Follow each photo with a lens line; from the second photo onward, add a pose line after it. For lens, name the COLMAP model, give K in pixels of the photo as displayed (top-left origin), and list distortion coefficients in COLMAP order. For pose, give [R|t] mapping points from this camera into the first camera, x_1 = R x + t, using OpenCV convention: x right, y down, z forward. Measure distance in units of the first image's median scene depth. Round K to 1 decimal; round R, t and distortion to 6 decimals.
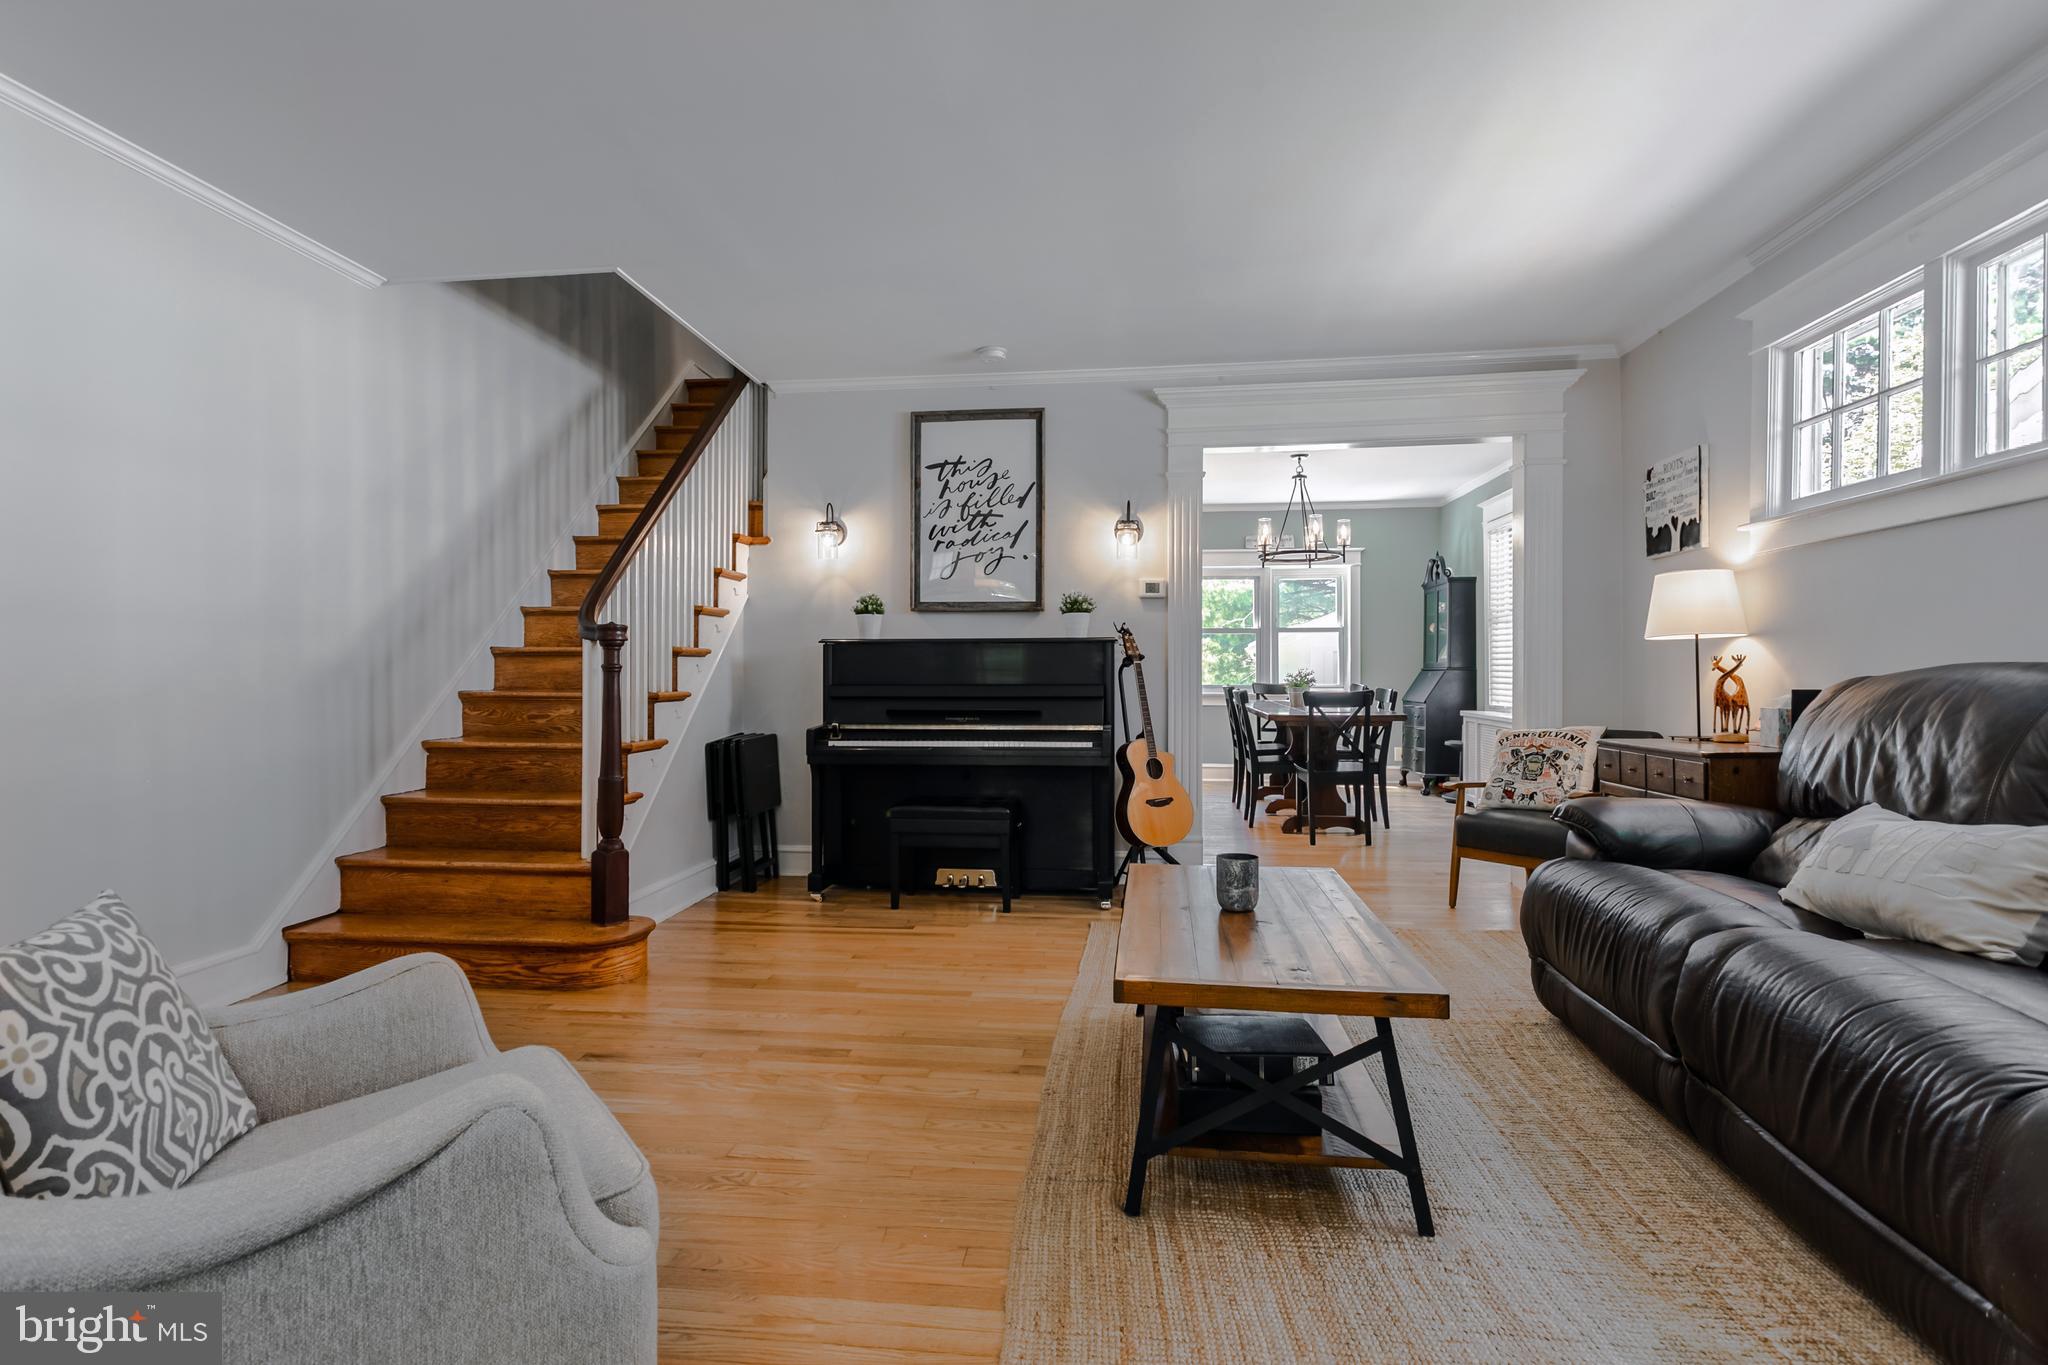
lens RADIAL K [[1013.5, 0, 1099.4], [0, 1013.5, 645.2], [0, 0, 1]] dist [-0.038333, 0.007647]
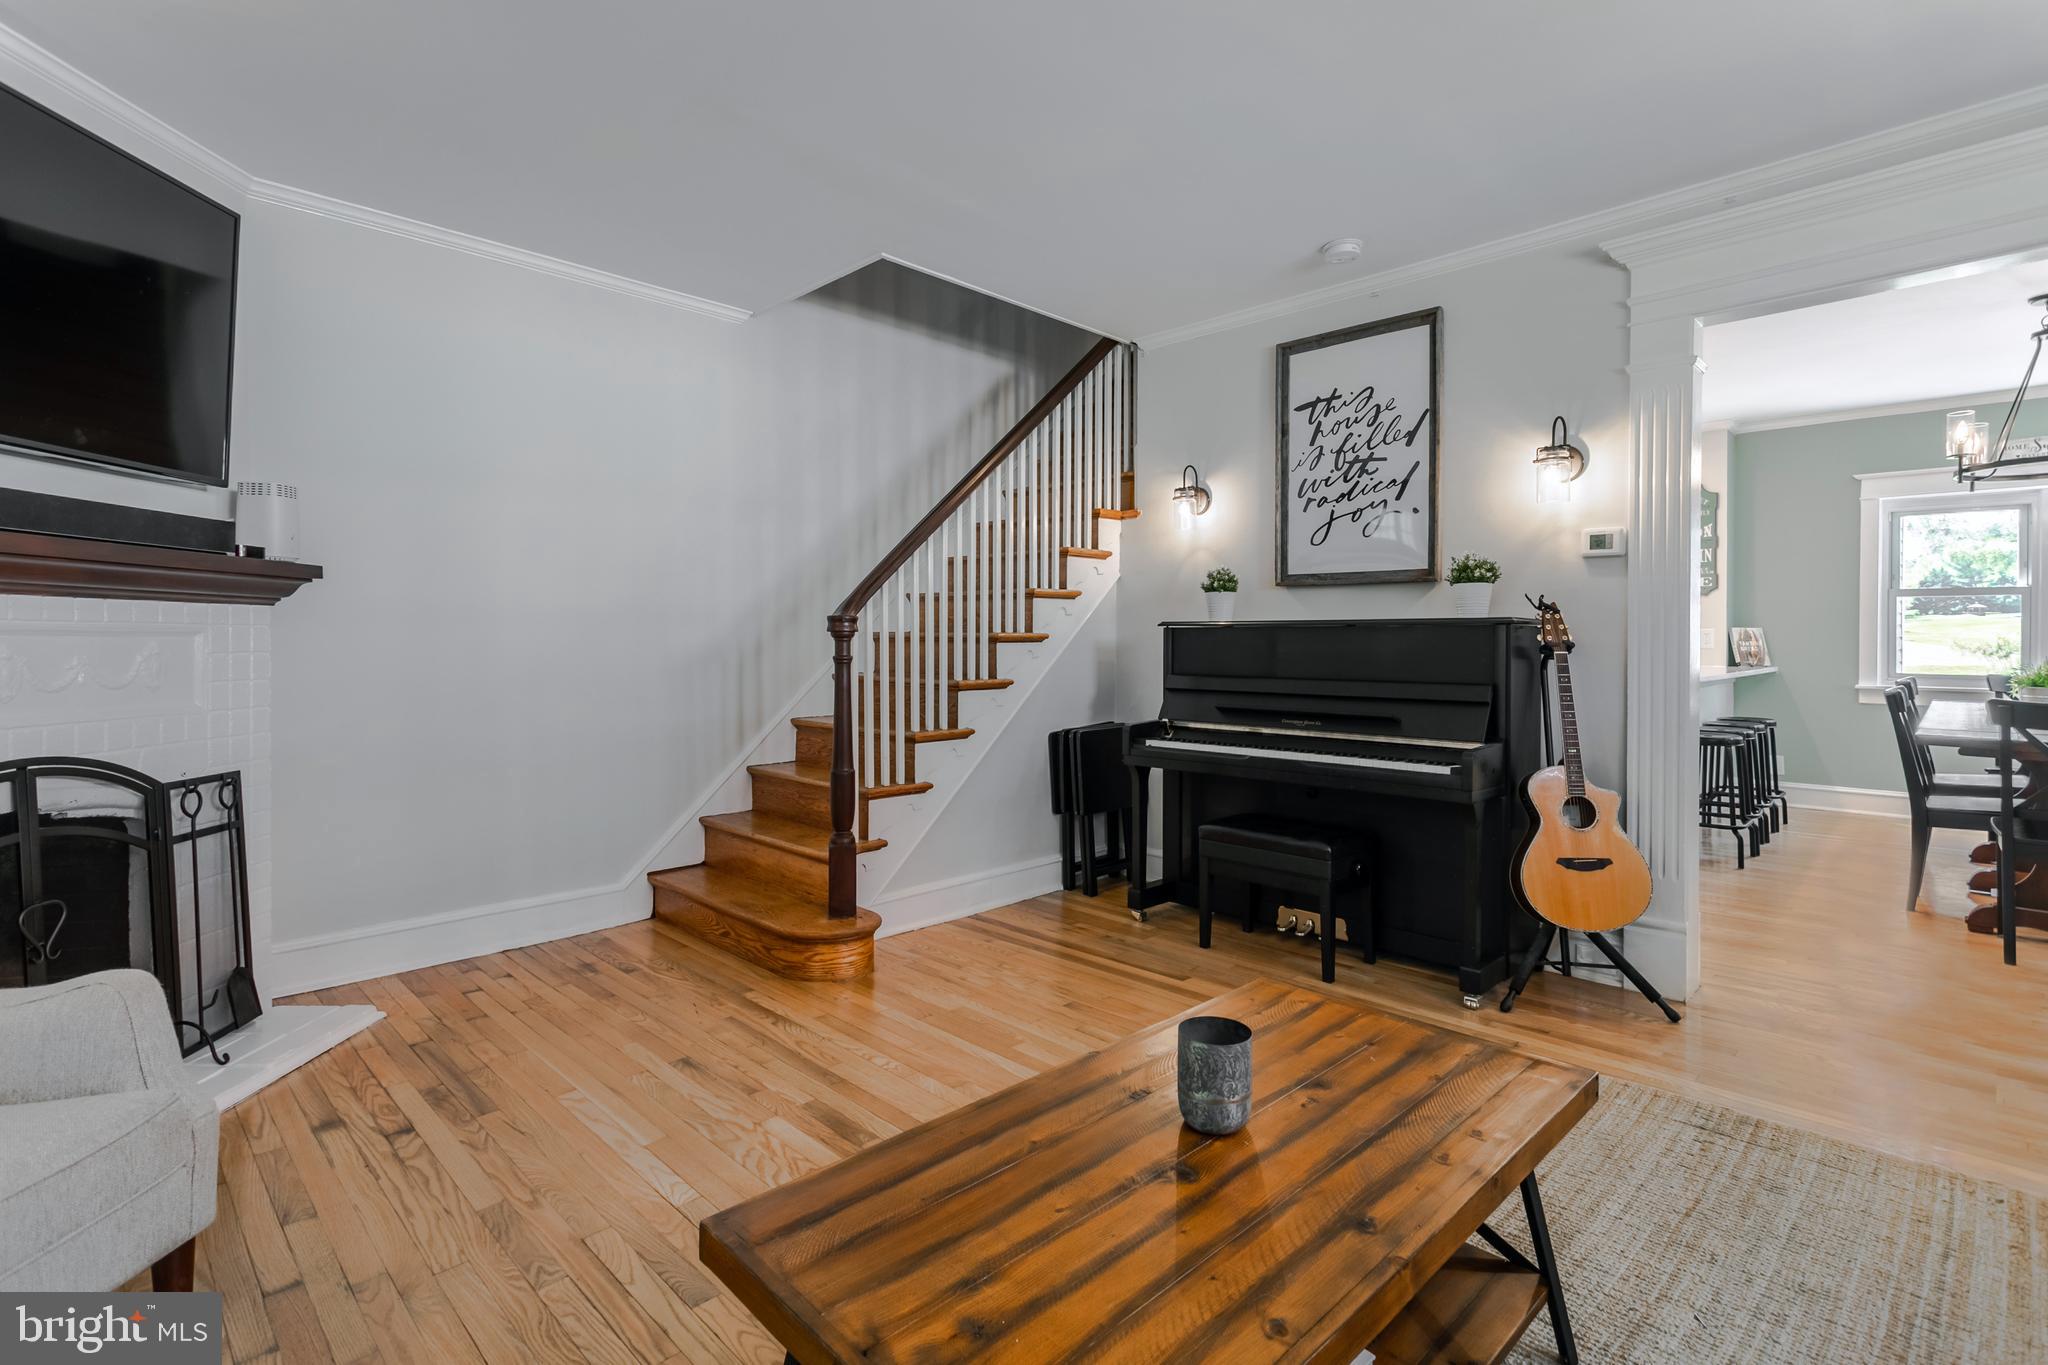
lens RADIAL K [[1014.9, 0, 1008.5], [0, 1014.9, 626.9], [0, 0, 1]] dist [-0.013108, 0.009253]
pose [[0.754984, -0.002813, -0.655737, 0.252395], [0.012572, 0.999869, 0.010185, -0.015161], [0.655623, -0.015933, 0.754920, 0.300601]]
